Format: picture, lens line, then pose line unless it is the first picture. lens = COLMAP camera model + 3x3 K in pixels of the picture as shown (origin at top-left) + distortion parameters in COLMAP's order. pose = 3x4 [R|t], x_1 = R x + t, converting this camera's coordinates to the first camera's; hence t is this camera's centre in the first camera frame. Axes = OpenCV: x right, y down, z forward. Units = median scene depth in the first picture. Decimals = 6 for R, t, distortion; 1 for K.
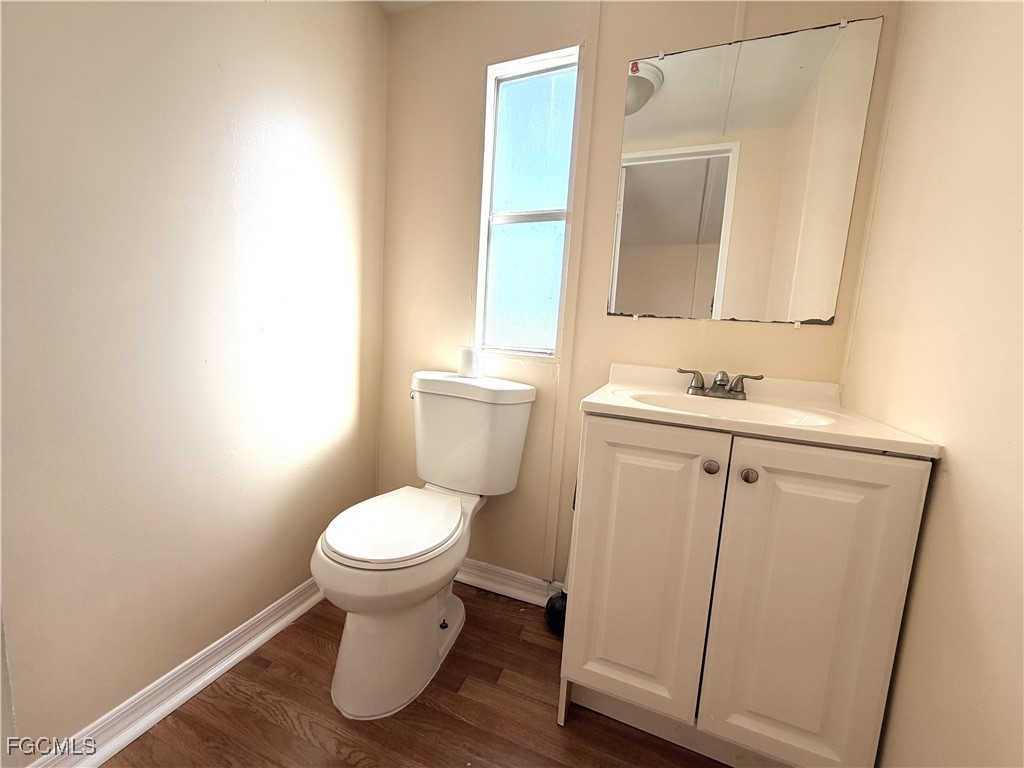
lens RADIAL K [[406.1, 0, 509.0], [0, 406.1, 384.4], [0, 0, 1]] dist [0.000621, 0.000102]
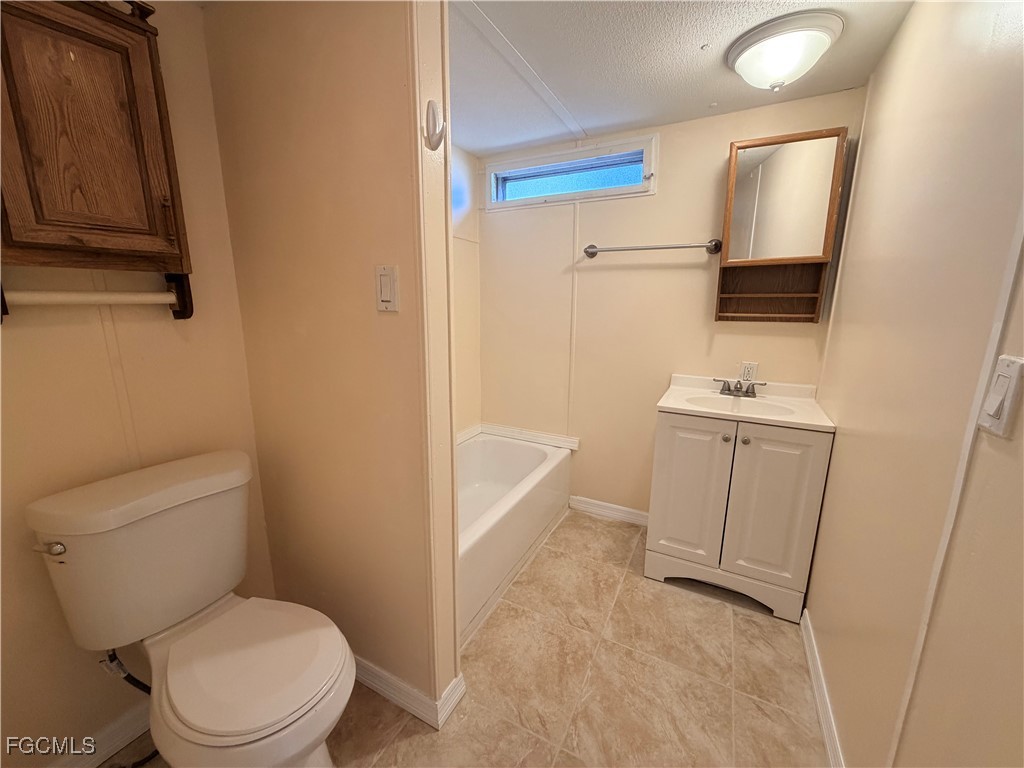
lens RADIAL K [[406.1, 0, 509.0], [0, 406.1, 384.4], [0, 0, 1]] dist [0.000621, 0.000102]
pose [[0.992835, -0.027150, -0.116370, -0.300865], [0.035530, 0.996875, 0.070551, -0.222199], [0.114091, -0.074180, 0.990697, -1.008130]]
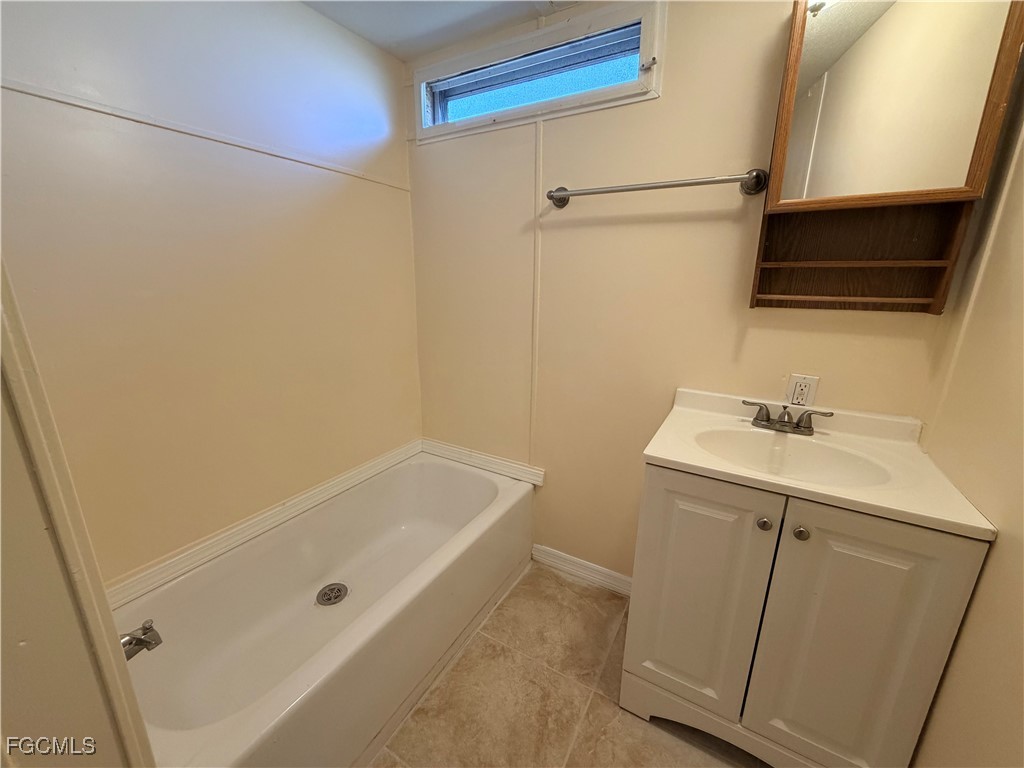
lens RADIAL K [[406.1, 0, 509.0], [0, 406.1, 384.4], [0, 0, 1]] dist [0.000621, 0.000102]
pose [[0.987226, -0.005489, -0.159233, -0.009244], [0.025824, 0.991704, 0.125925, -0.307869], [0.157220, -0.128428, 0.979177, -0.136156]]
